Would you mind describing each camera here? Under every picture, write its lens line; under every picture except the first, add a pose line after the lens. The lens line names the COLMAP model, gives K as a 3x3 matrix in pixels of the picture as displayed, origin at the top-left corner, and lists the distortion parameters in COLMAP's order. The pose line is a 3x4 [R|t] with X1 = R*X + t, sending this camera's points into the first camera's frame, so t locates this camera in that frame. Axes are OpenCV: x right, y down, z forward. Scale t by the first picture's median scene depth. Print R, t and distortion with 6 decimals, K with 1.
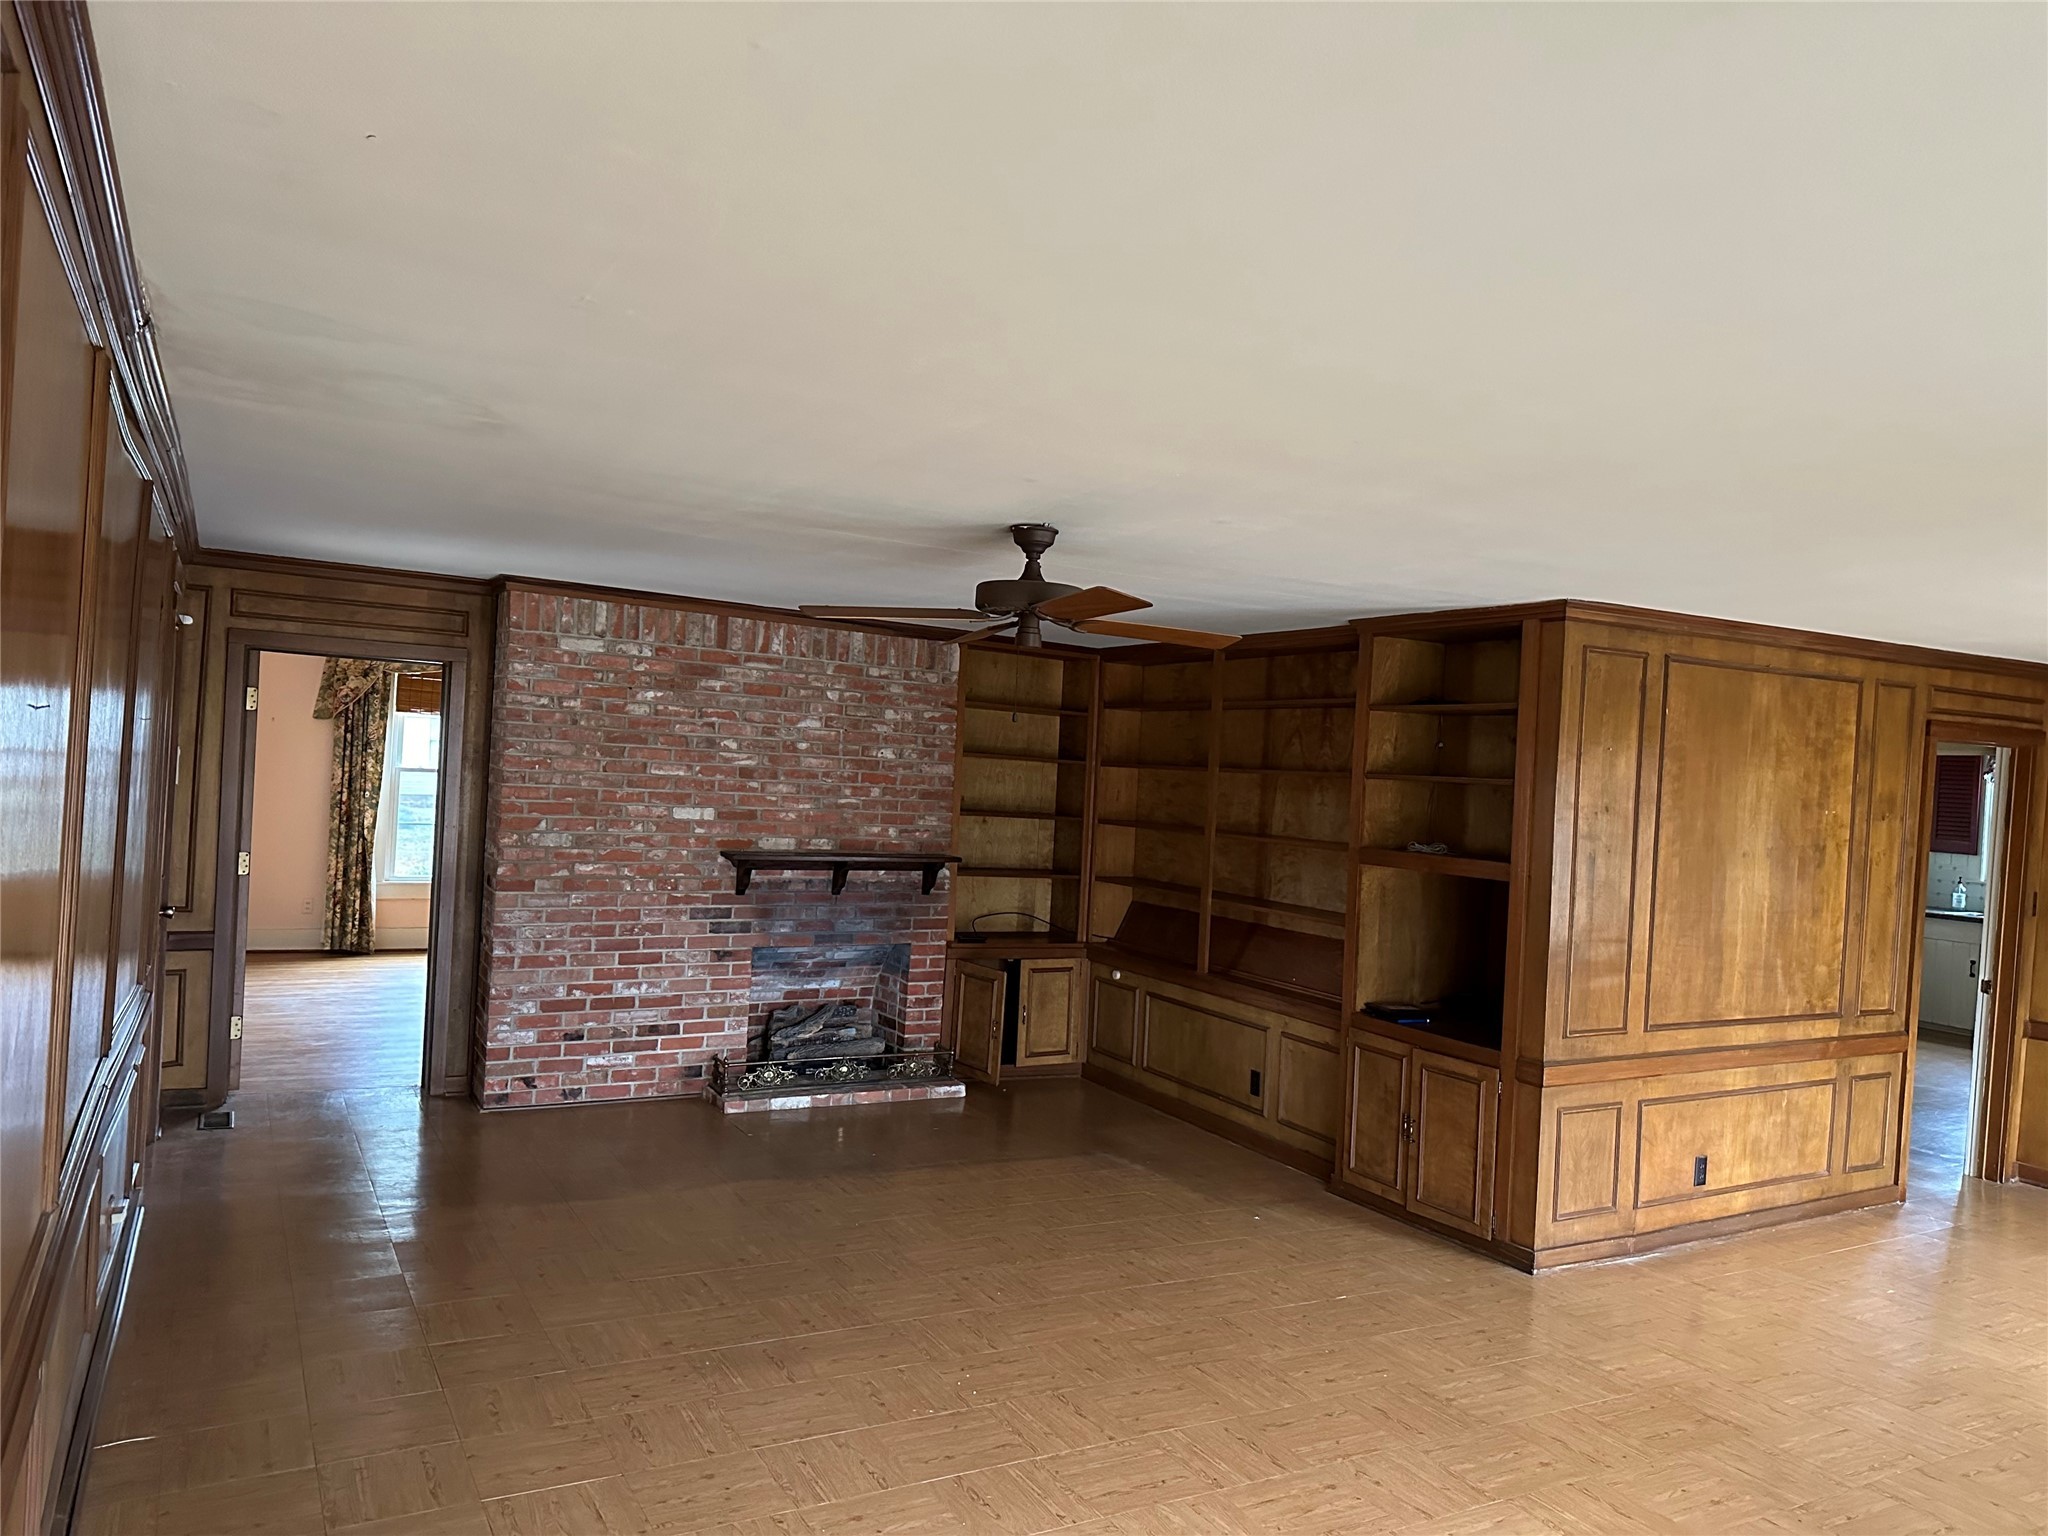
lens RADIAL K [[1422.7, 0, 1041.7], [0, 1422.7, 774.3], [0, 0, 1]] dist [0.115972, -0.164356]
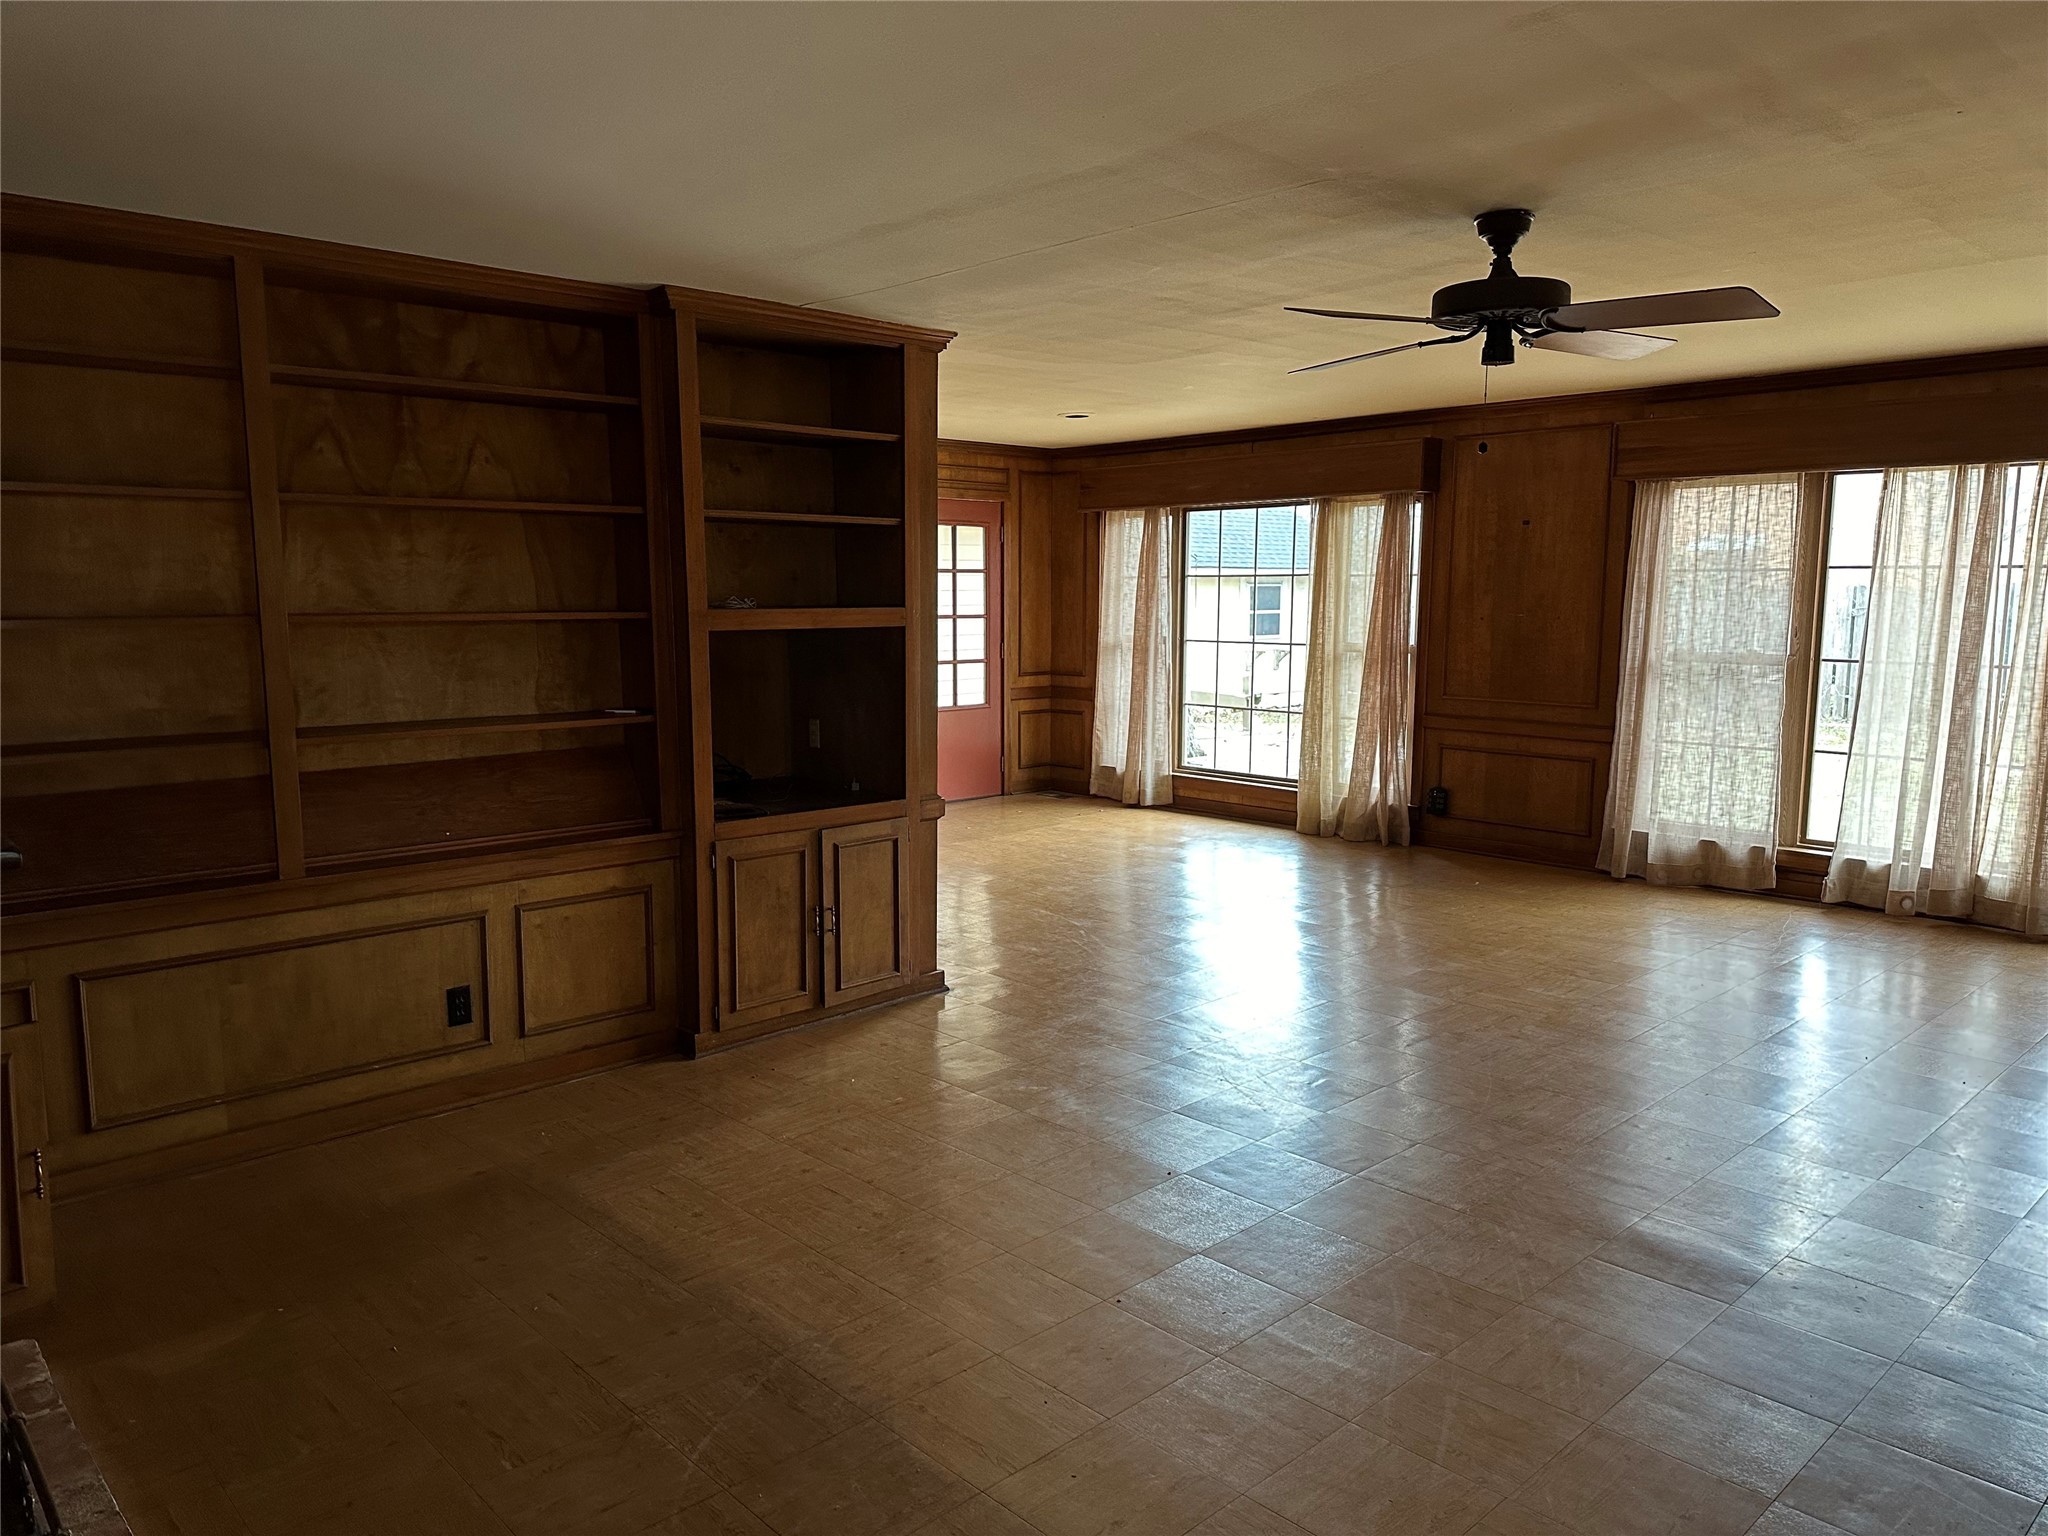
lens RADIAL K [[1422.7, 0, 1041.7], [0, 1422.7, 774.3], [0, 0, 1]] dist [0.115972, -0.164356]
pose [[-0.229494, -0.186270, 0.955320, -0.490868], [-0.008988, 0.981880, 0.189290, -0.006806], [-0.973269, 0.034854, -0.227010, 0.880281]]
